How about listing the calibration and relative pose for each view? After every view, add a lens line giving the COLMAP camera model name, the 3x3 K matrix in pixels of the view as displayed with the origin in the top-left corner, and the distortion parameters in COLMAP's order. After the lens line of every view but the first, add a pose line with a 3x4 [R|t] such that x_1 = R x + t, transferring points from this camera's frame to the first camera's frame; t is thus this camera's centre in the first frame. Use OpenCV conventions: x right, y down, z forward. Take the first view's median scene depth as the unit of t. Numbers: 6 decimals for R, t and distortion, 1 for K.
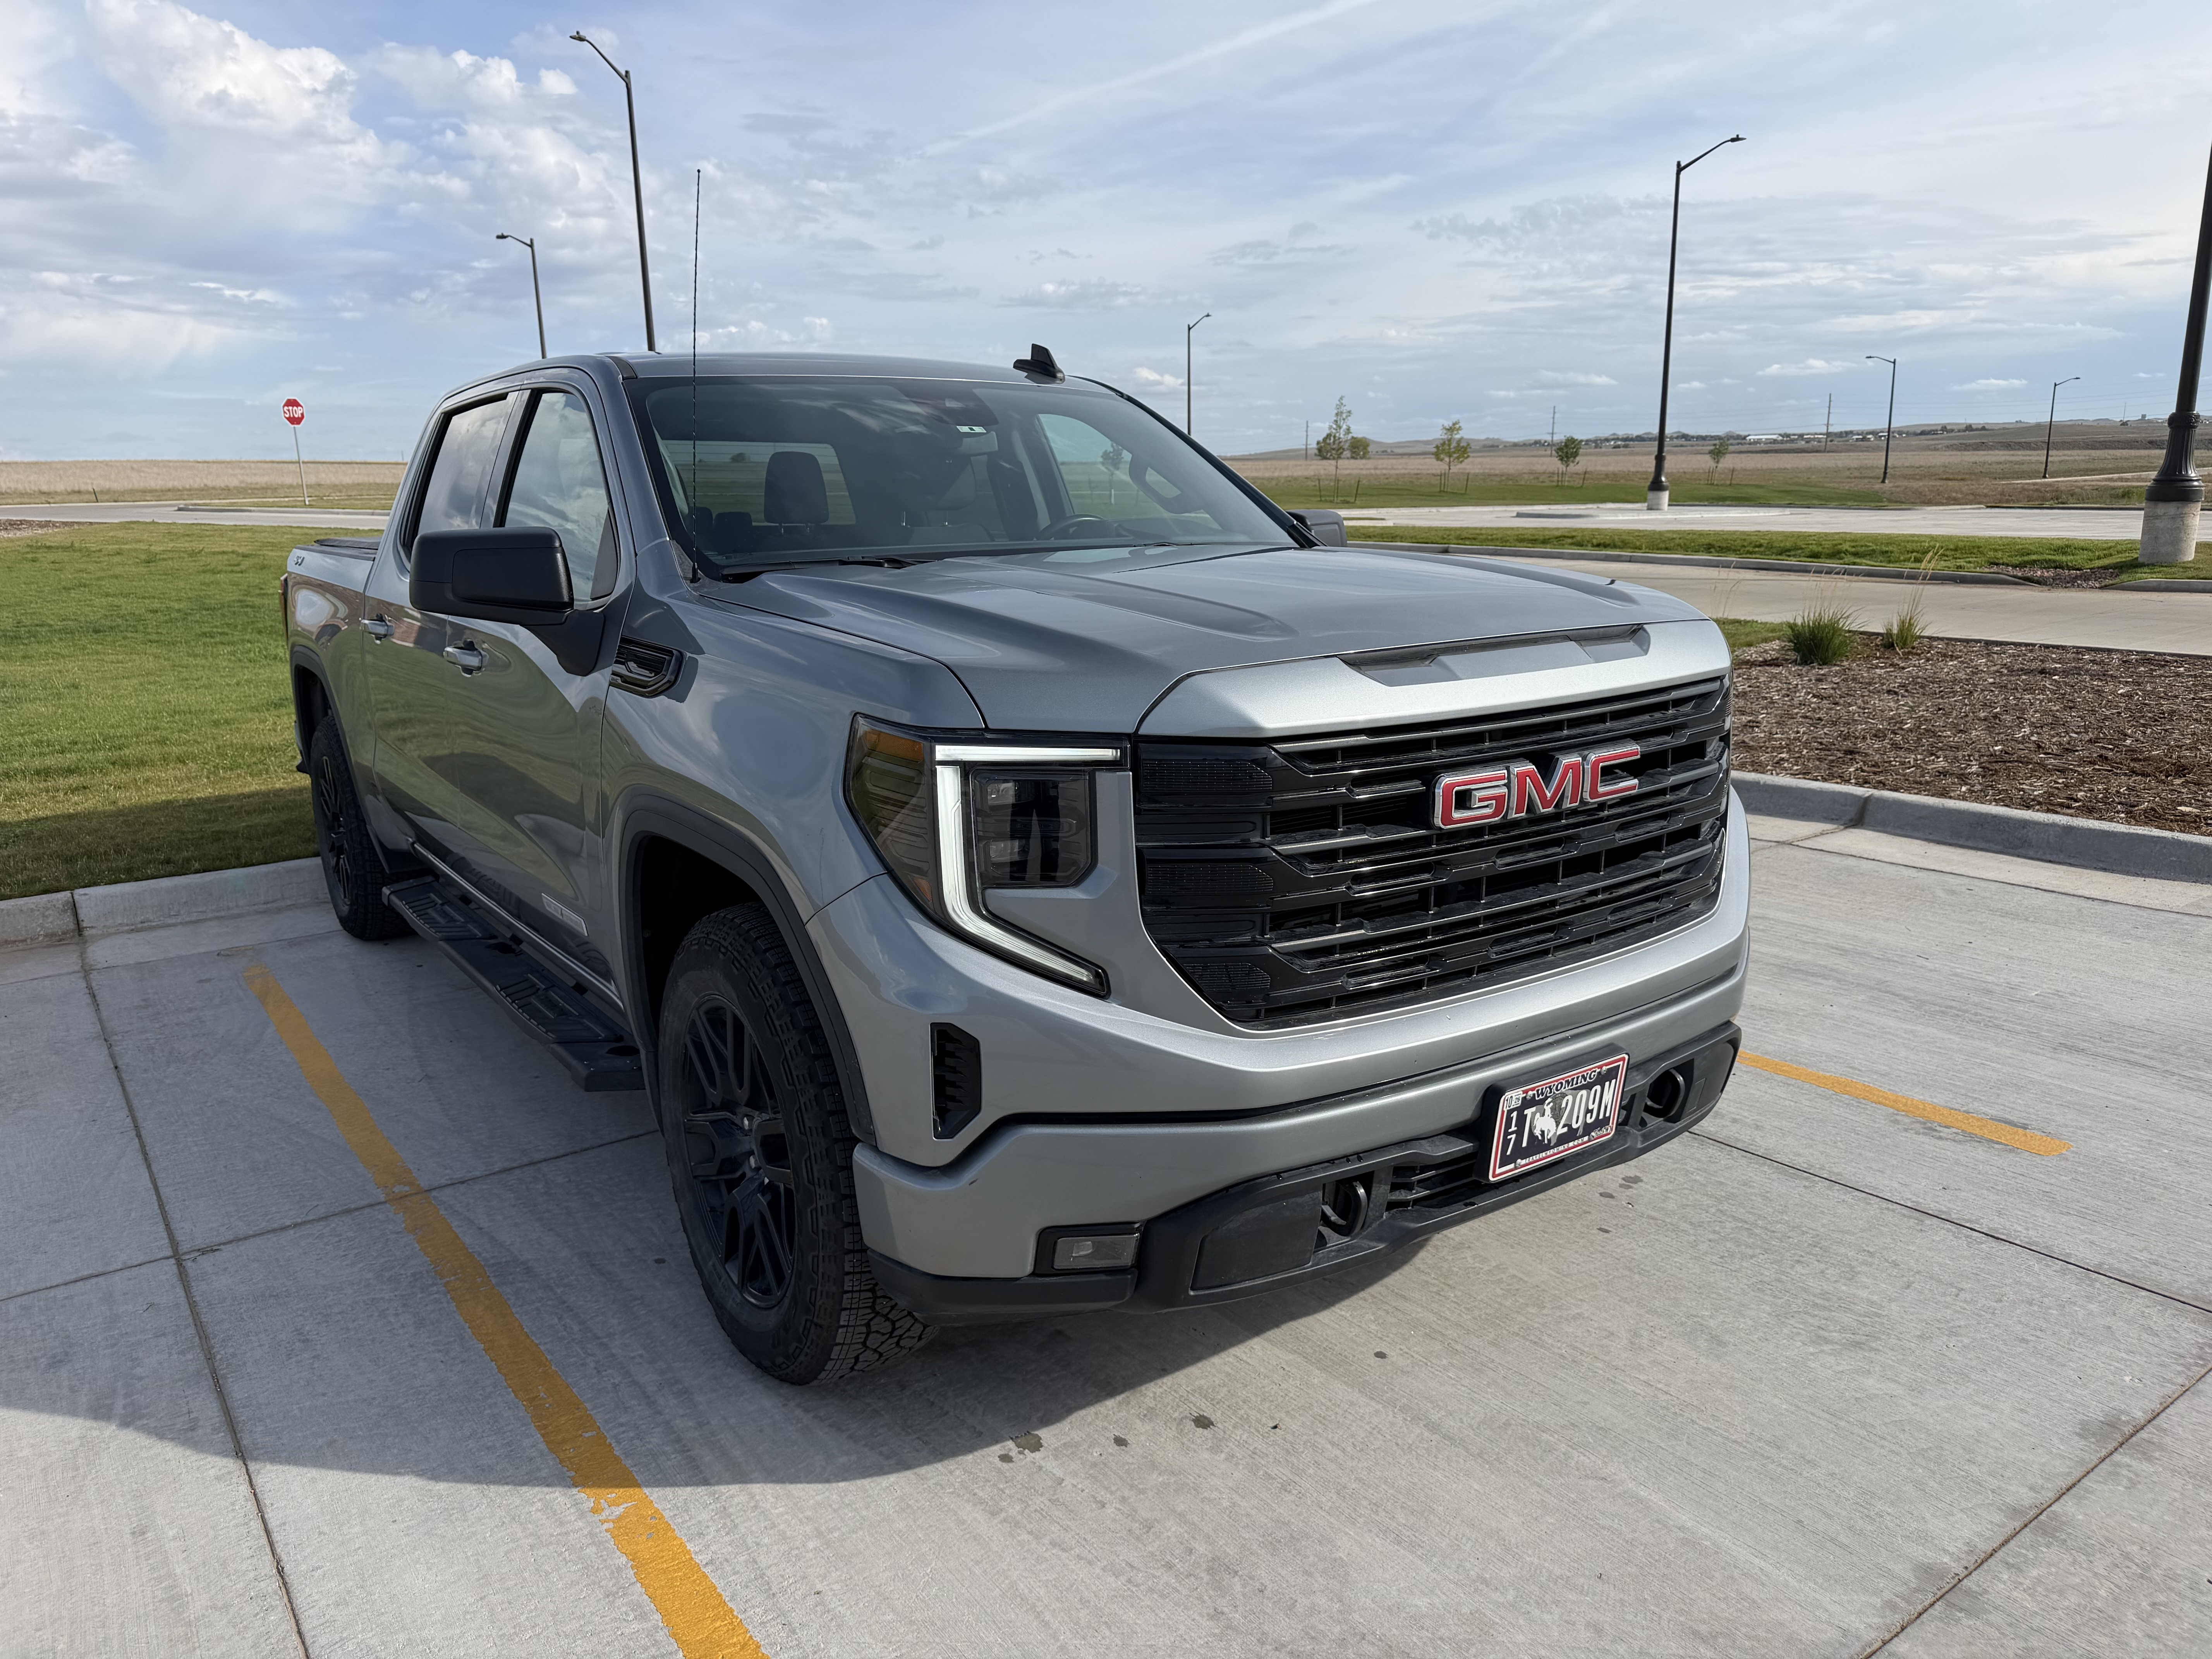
lens RADIAL K [[1561.1, 0, 1106.0], [0, 1561.1, 829.5], [0, 0, 1]] dist [0.035029, -0.044004]
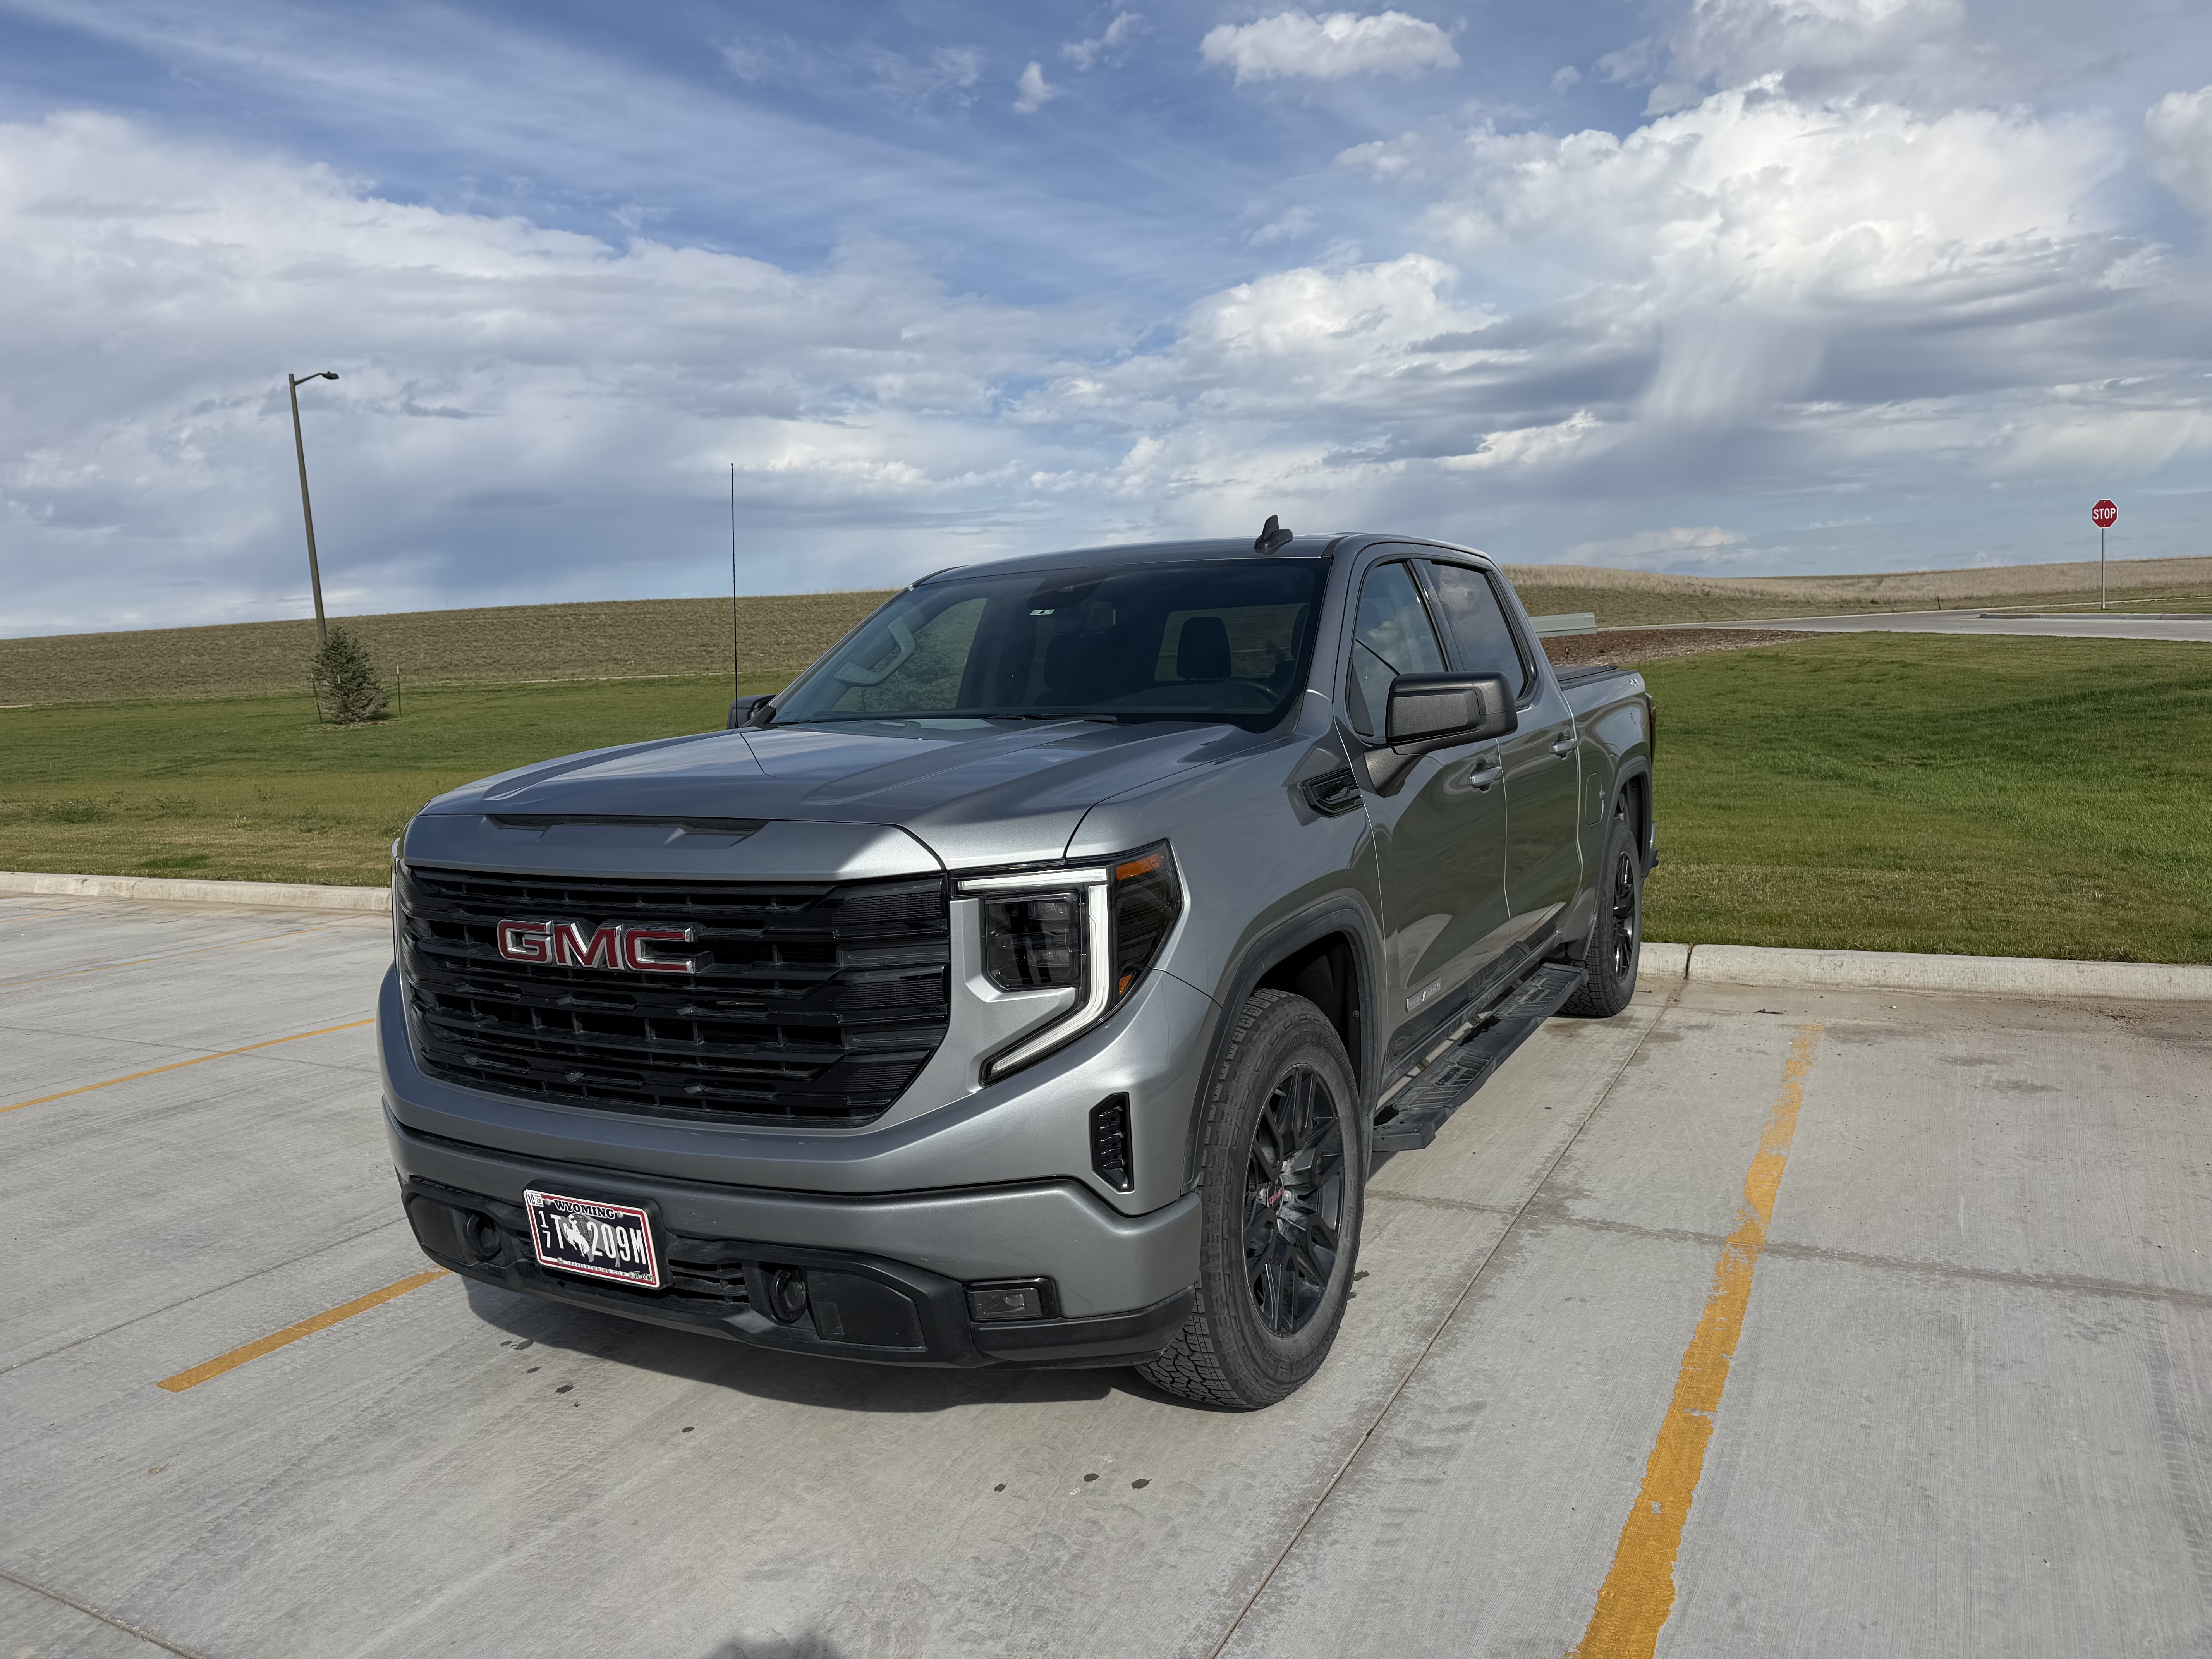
lens RADIAL K [[1573.1, 0, 1106.0], [0, 1573.1, 829.5], [0, 0, 1]] dist [-0.004076, 0.004694]
pose [[0.440360, 0.096814, -0.892586, 1.405517], [-0.151442, 0.987934, 0.032442, -0.197297], [0.884957, 0.120889, 0.449708, 0.762976]]
